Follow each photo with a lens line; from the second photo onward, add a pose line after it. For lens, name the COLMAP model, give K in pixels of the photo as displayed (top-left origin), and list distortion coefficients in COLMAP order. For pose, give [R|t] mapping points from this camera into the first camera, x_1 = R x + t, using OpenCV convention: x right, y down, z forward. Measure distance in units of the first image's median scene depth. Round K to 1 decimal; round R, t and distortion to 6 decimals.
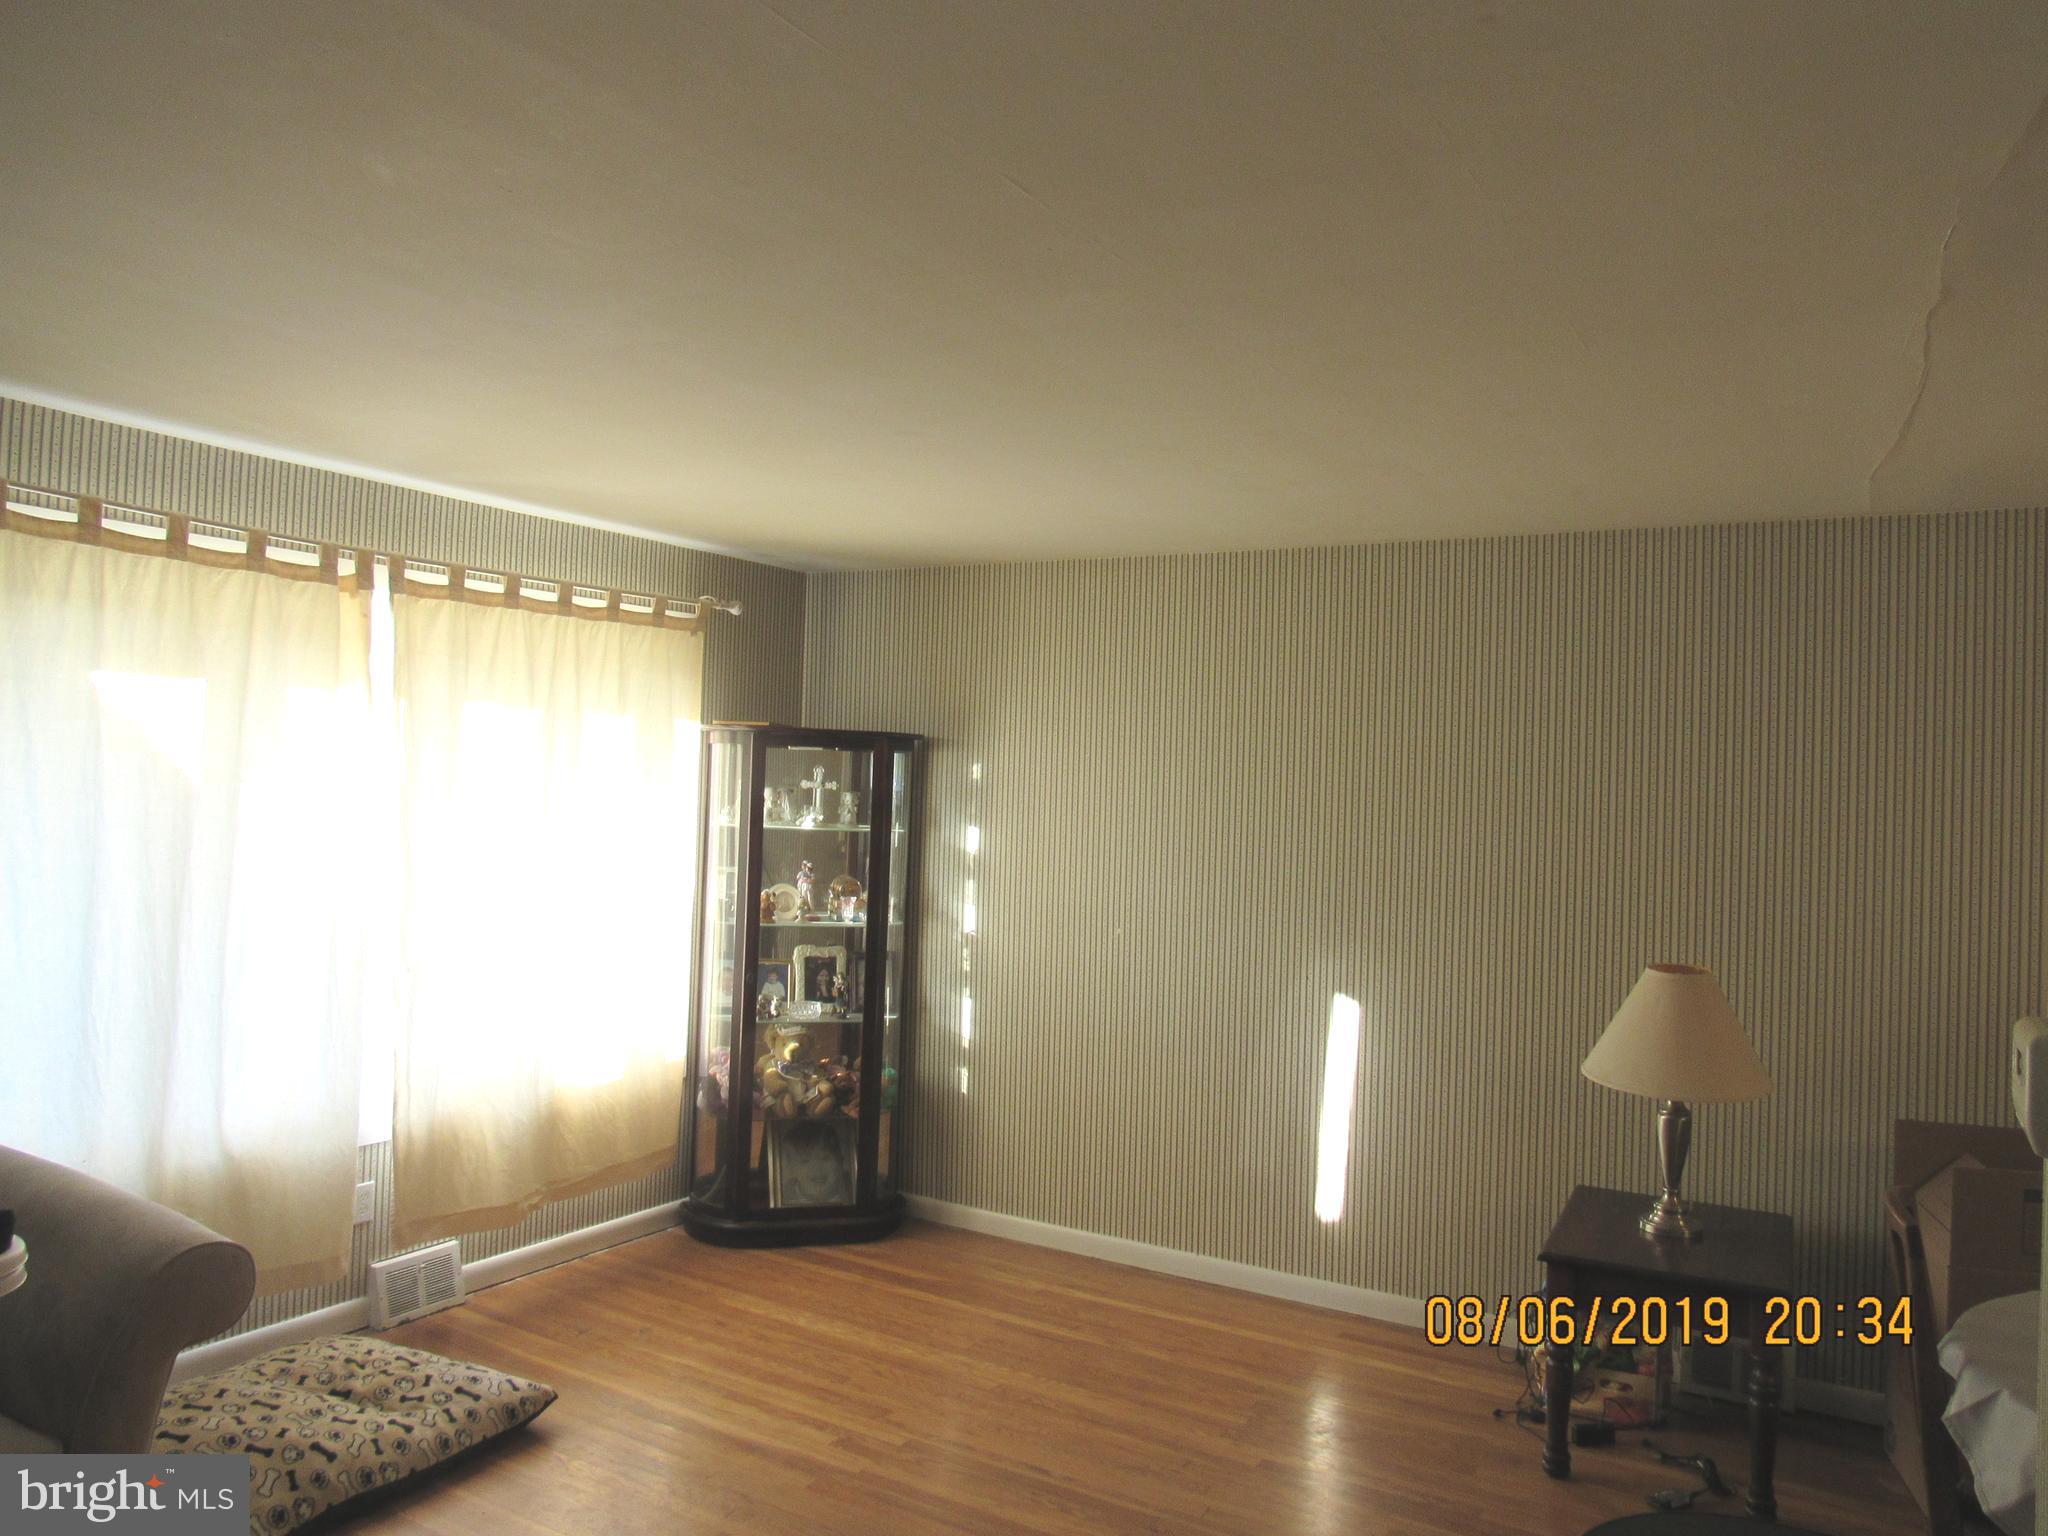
lens RADIAL K [[1464.5, 0, 1024.0], [0, 1464.5, 768.0], [0, 0, 1]] dist [-0.021668, 0.000297]
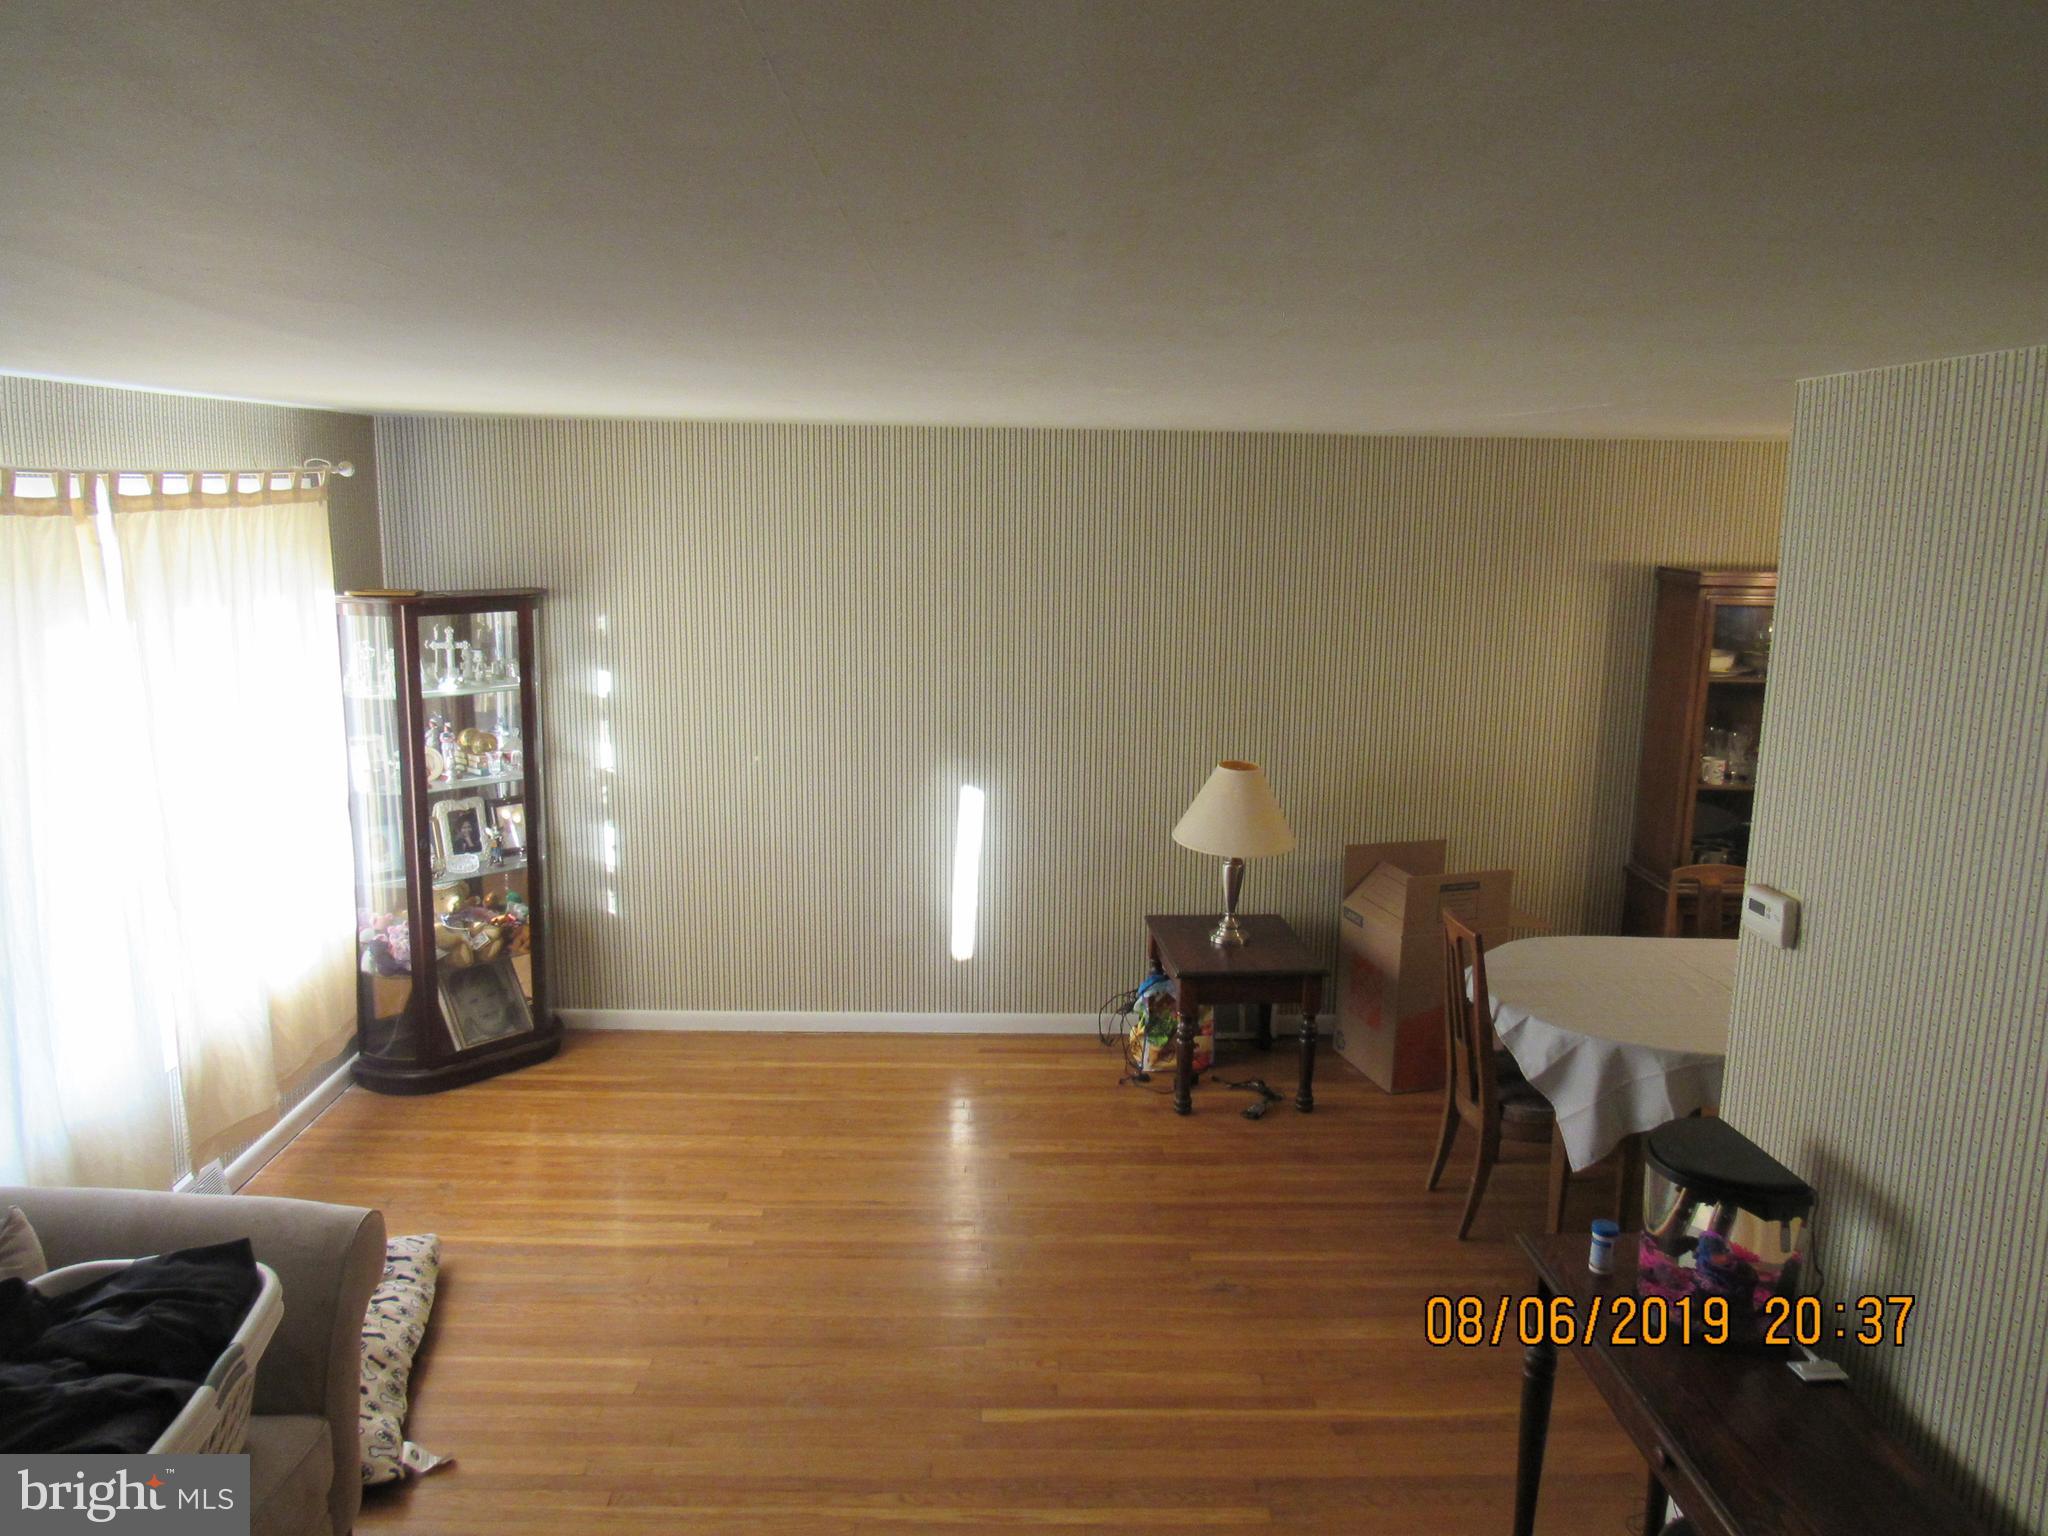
lens RADIAL K [[1464.5, 0, 1024.0], [0, 1464.5, 768.0], [0, 0, 1]] dist [-0.021668, 0.000297]
pose [[0.847837, -0.117388, 0.517100, -0.385765], [0.006589, 0.977445, 0.211088, -0.133374], [-0.530216, -0.175561, 0.829487, -0.068390]]
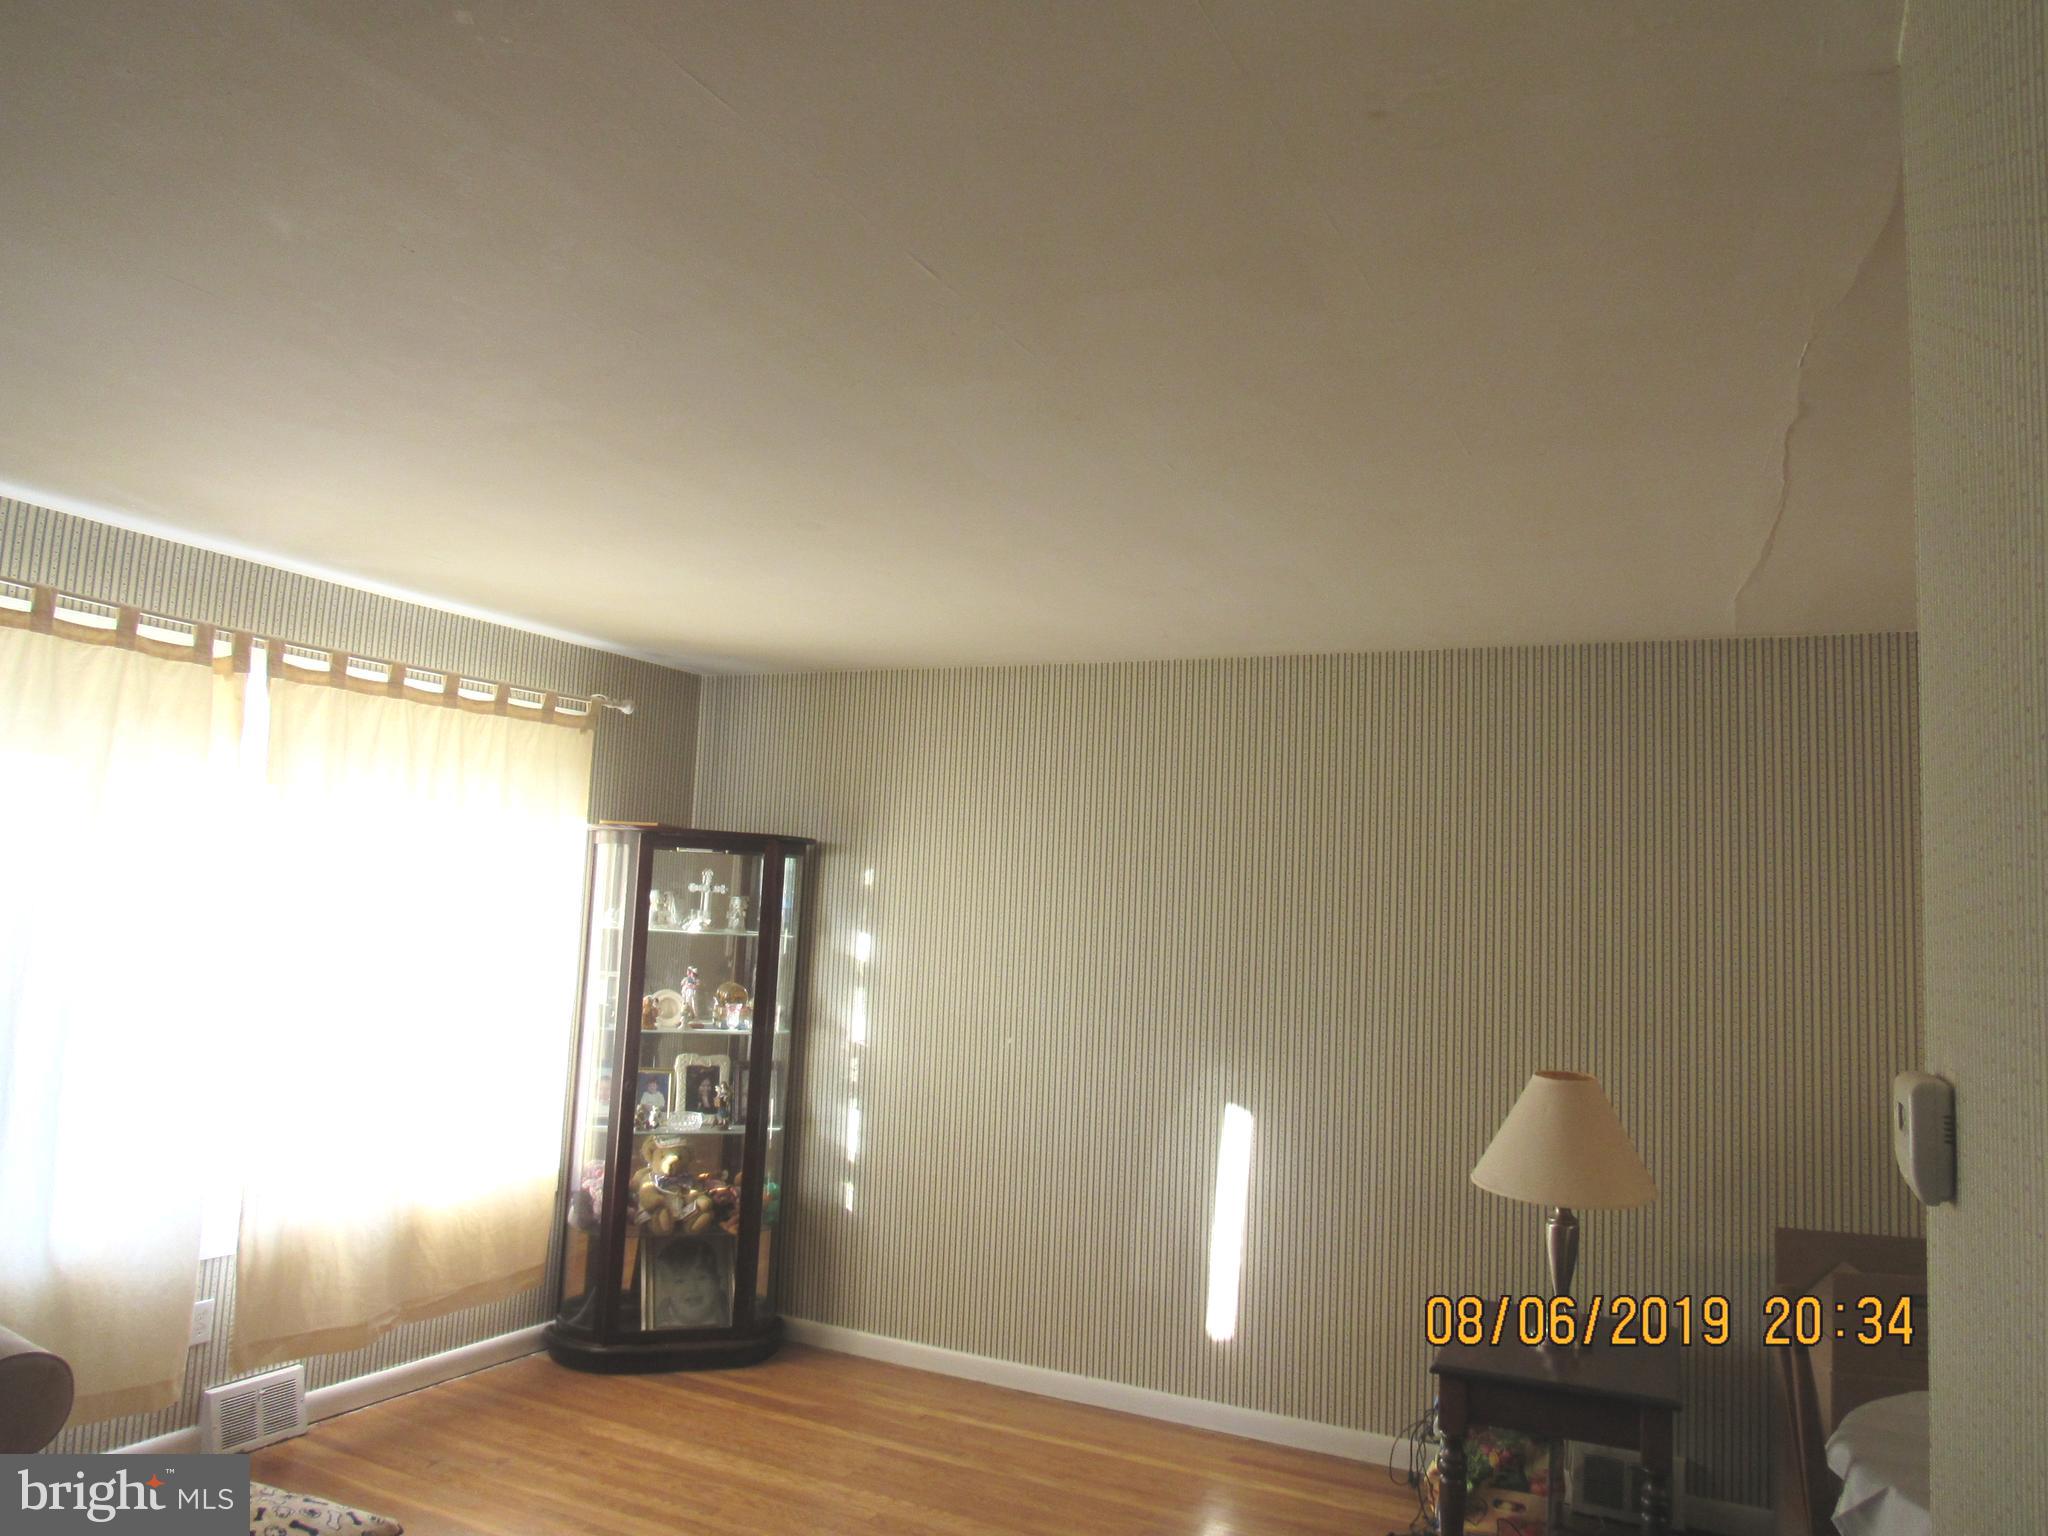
lens RADIAL K [[1464.5, 0, 1024.0], [0, 1464.5, 768.0], [0, 0, 1]] dist [-0.021668, 0.000297]
pose [[0.997235, 0.020853, 0.071325, -0.000047], [-0.014633, 0.996132, -0.086645, 0.015298], [-0.072856, 0.085362, 0.993683, 0.004605]]
